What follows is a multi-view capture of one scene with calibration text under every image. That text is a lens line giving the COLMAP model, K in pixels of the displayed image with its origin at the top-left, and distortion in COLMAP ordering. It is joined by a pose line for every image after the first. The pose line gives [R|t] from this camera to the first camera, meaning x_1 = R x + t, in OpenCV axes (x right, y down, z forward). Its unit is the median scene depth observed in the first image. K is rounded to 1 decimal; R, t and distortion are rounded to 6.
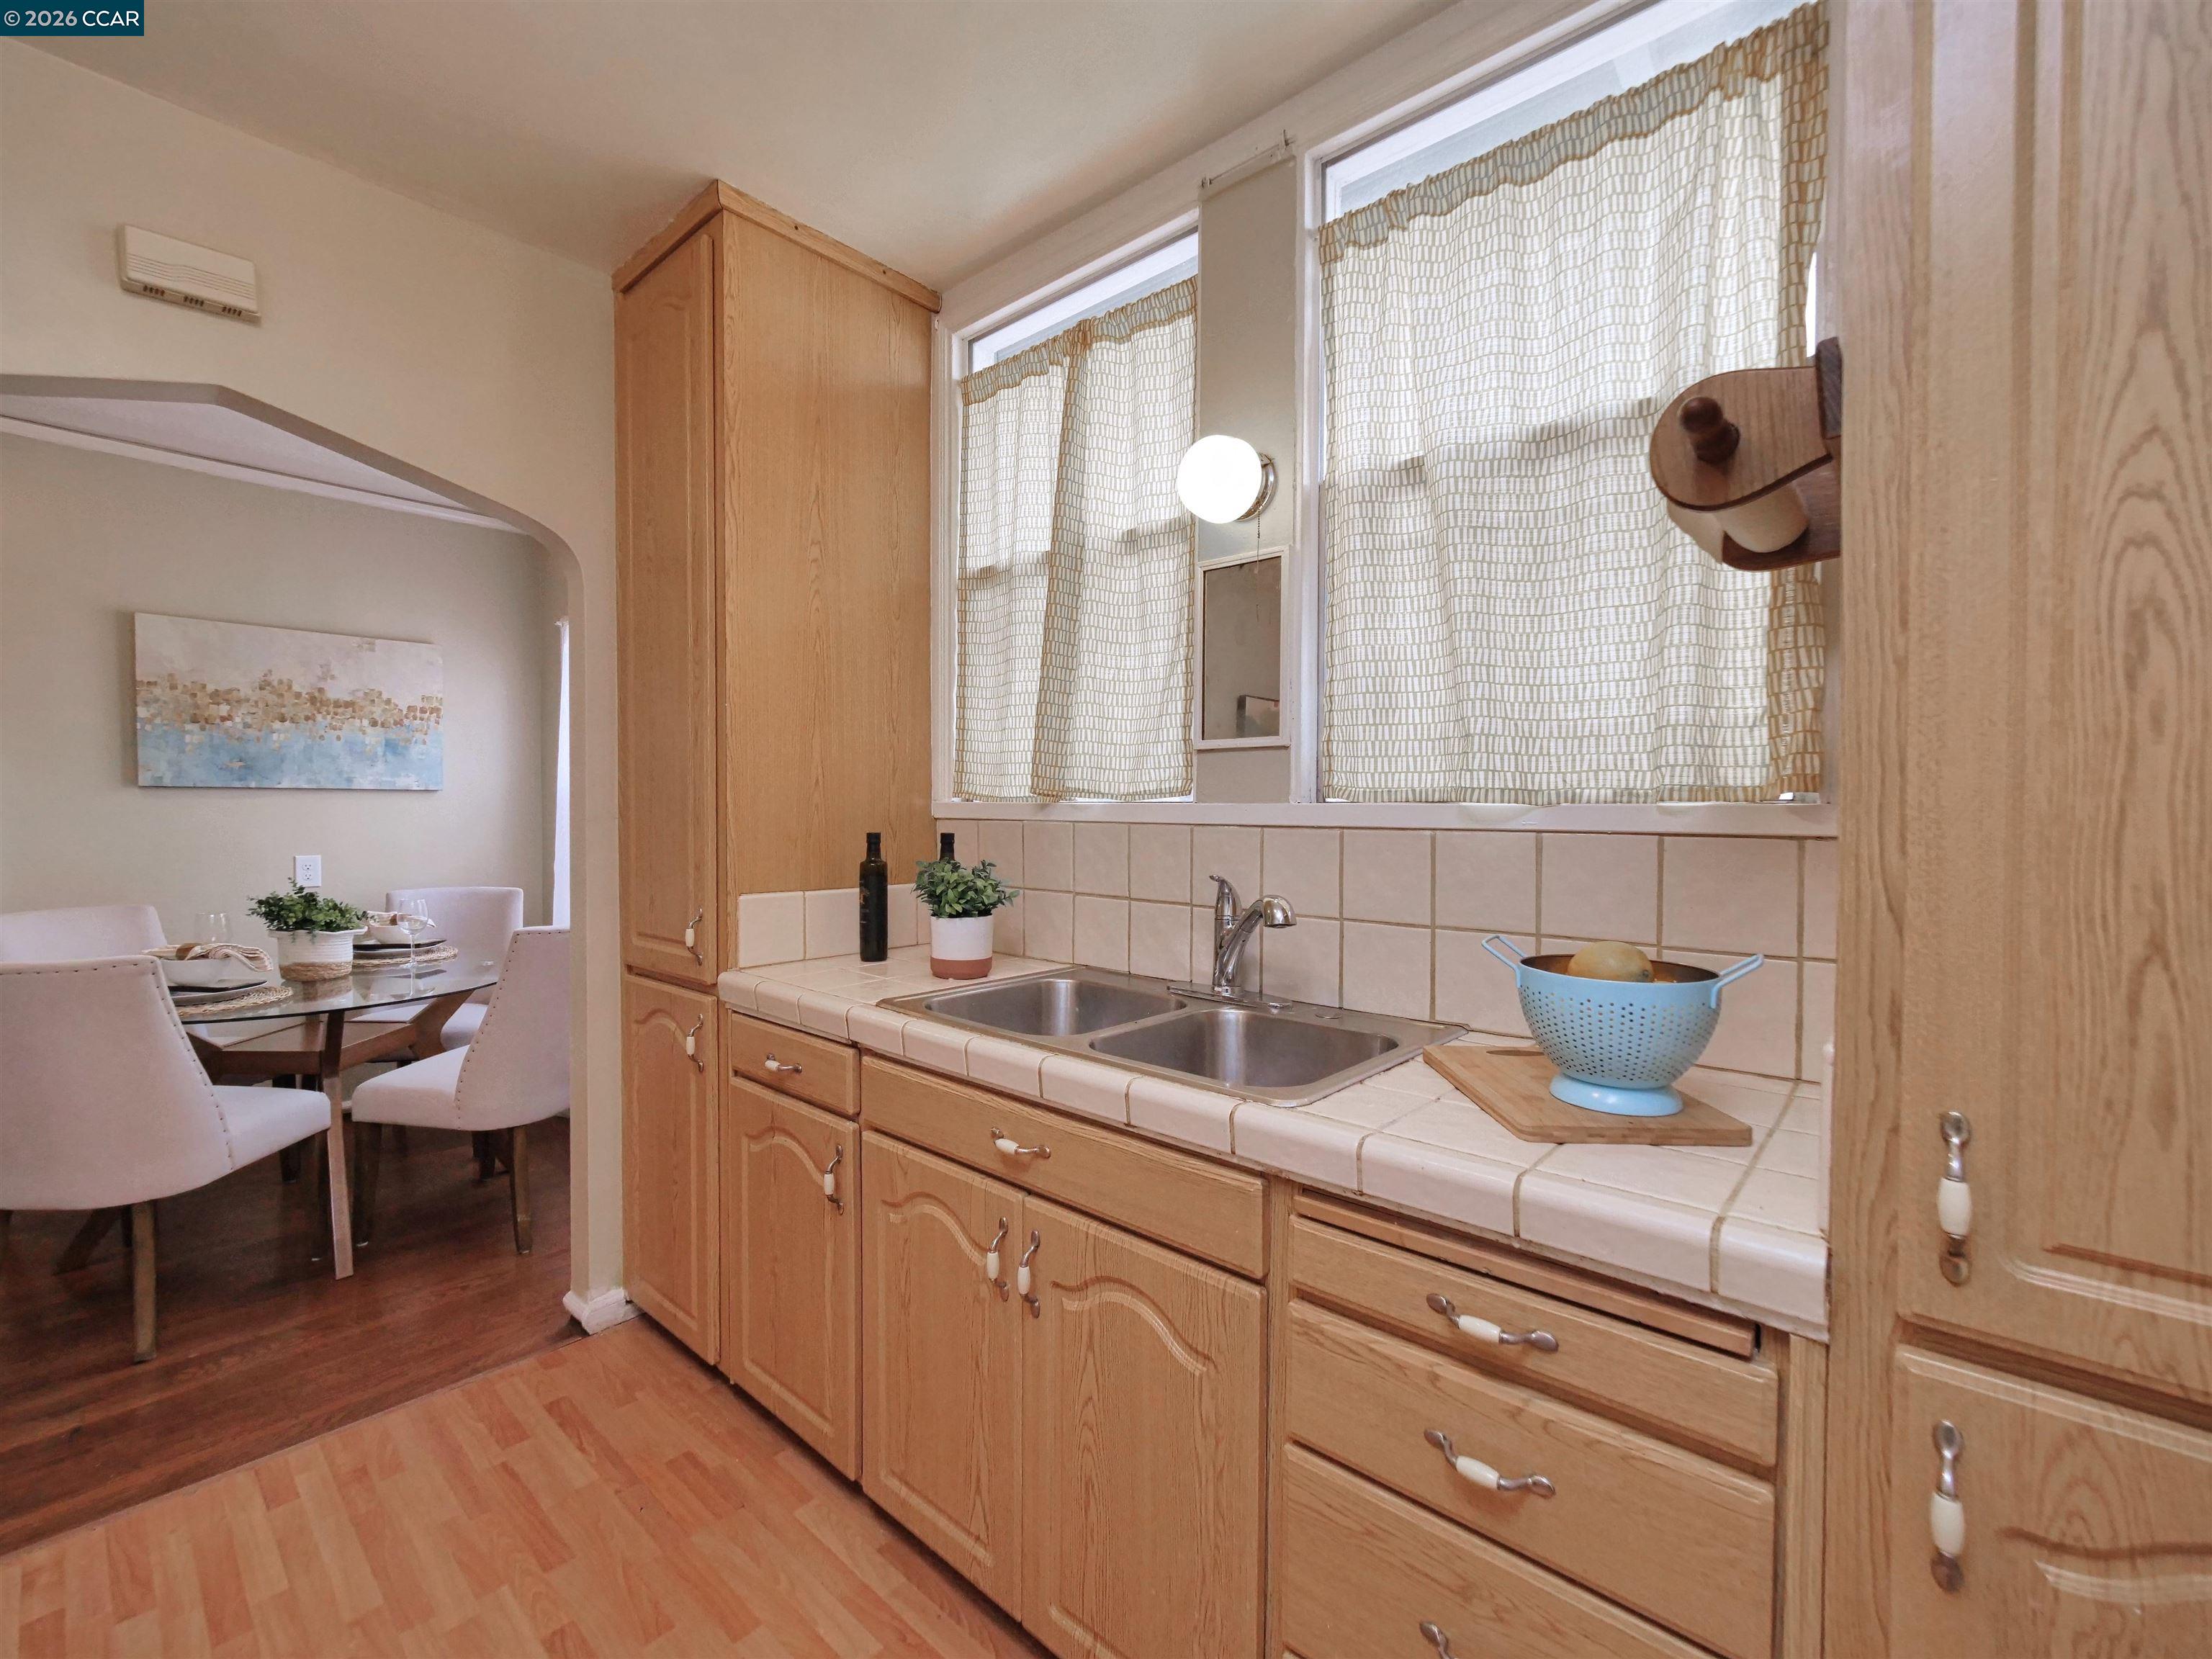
lens RADIAL K [[938.1, 0, 1086.2], [0, 938.1, 820.8], [0, 0, 1]] dist [-0.011465, 0.000820]
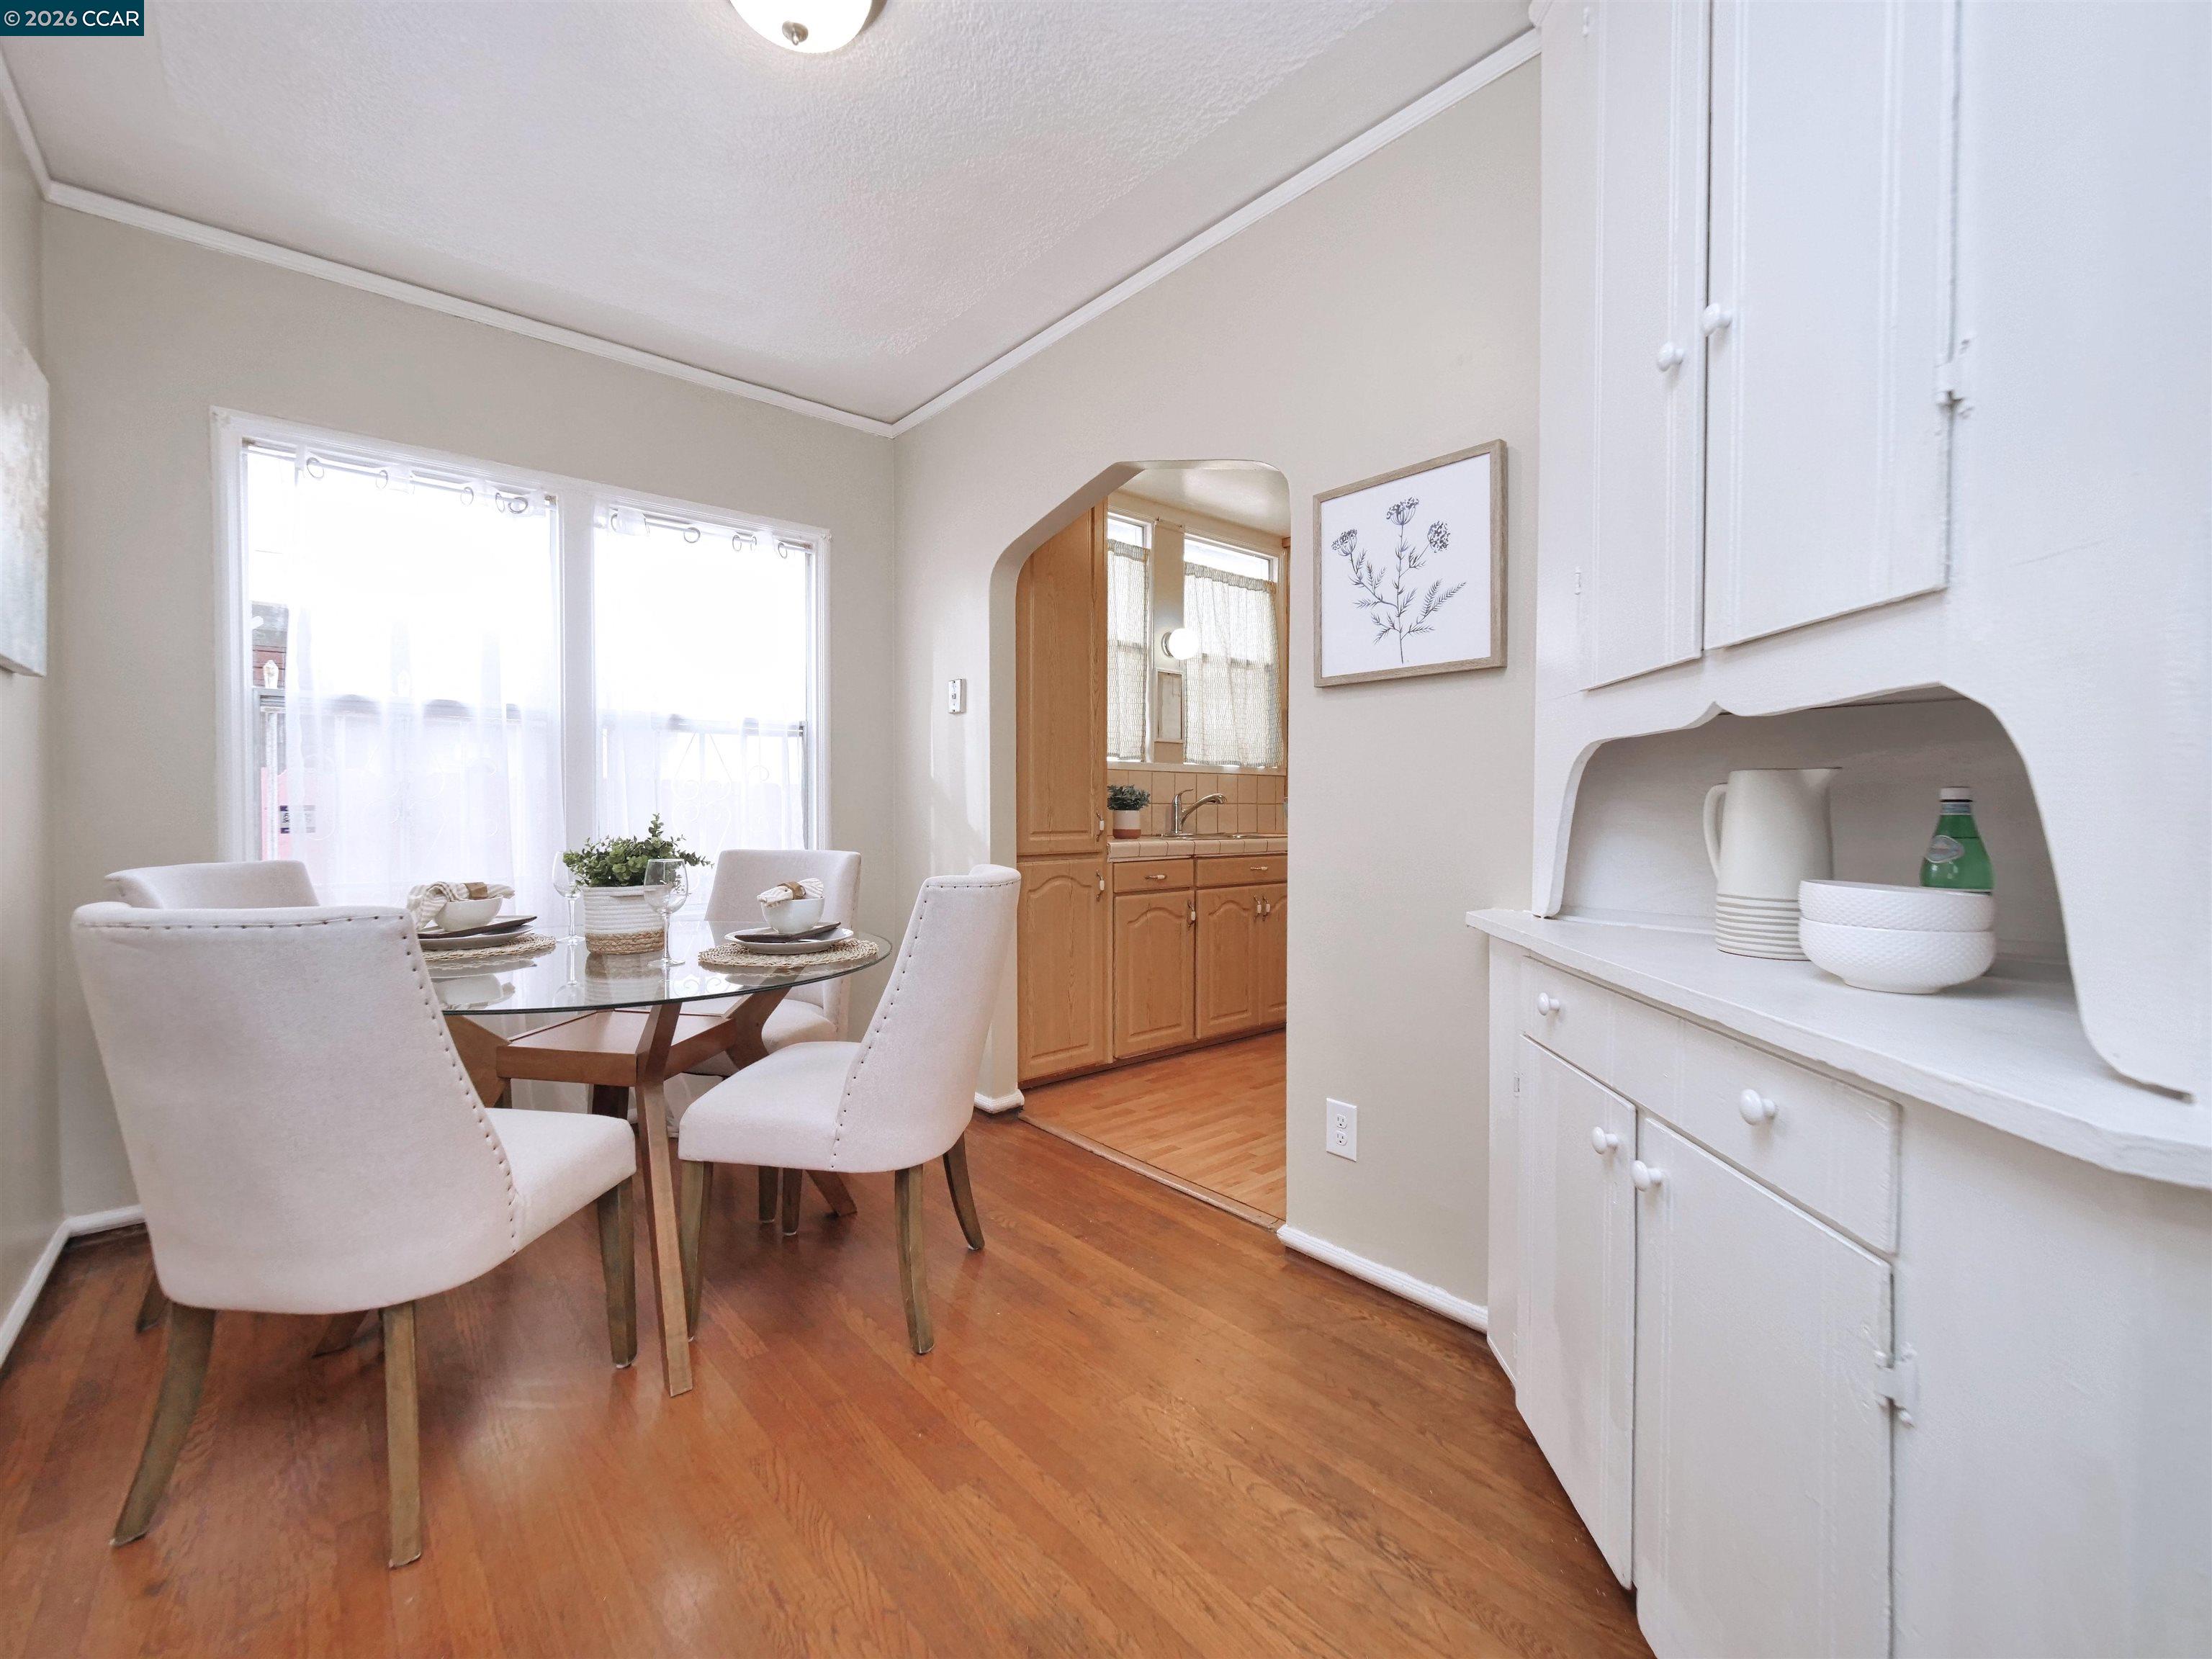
lens RADIAL K [[938.1, 0, 1086.2], [0, 938.1, 820.8], [0, 0, 1]] dist [-0.011465, 0.000820]
pose [[0.135269, -0.019987, 0.990607, -2.502119], [0.017347, 0.999691, 0.017801, 0.090864], [-0.990657, 0.014776, 0.135574, 0.881169]]
